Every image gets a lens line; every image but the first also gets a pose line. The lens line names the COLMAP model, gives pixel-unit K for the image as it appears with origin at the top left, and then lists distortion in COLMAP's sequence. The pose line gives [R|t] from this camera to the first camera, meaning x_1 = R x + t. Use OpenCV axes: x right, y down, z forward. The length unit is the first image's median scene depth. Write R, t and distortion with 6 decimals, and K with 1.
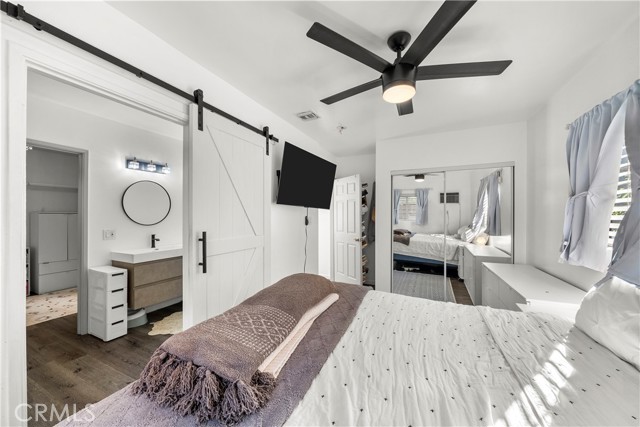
lens RADIAL K [[236.6, 0, 320.0], [0, 236.6, 214.4], [0, 0, 1]] dist [-0.005771, -0.000512]
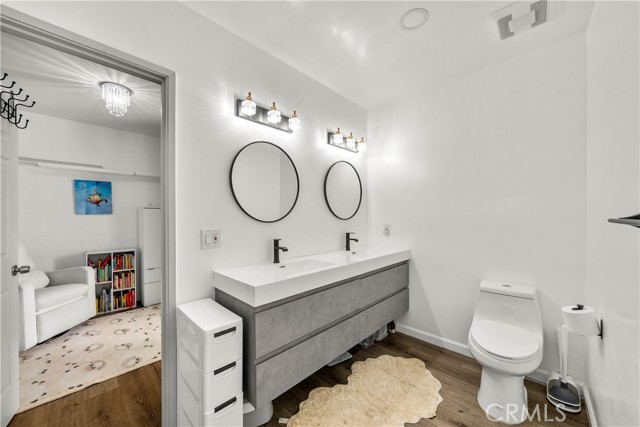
lens RADIAL K [[236.6, 0, 316.3], [0, 236.6, 218.2], [0, 0, 1]] dist [-0.005771, -0.000512]
pose [[0.945693, 0.000242, -0.325061, -0.501430], [0.003128, 0.999947, 0.009846, 0.035694], [0.325046, -0.010328, 0.945642, 0.579259]]
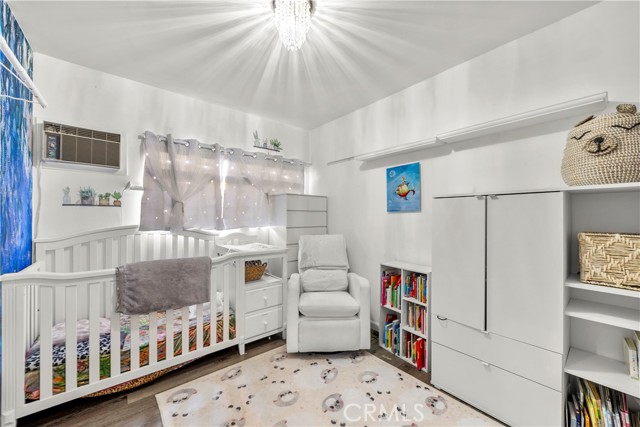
lens RADIAL K [[236.6, 0, 317.6], [0, 236.6, 218.4], [0, 0, 1]] dist [-0.005771, -0.000512]
pose [[-0.428101, 0.009906, -0.903676, -0.993593], [-0.003935, 0.999910, 0.012825, 0.039200], [0.903722, 0.009046, -0.428024, 1.383378]]
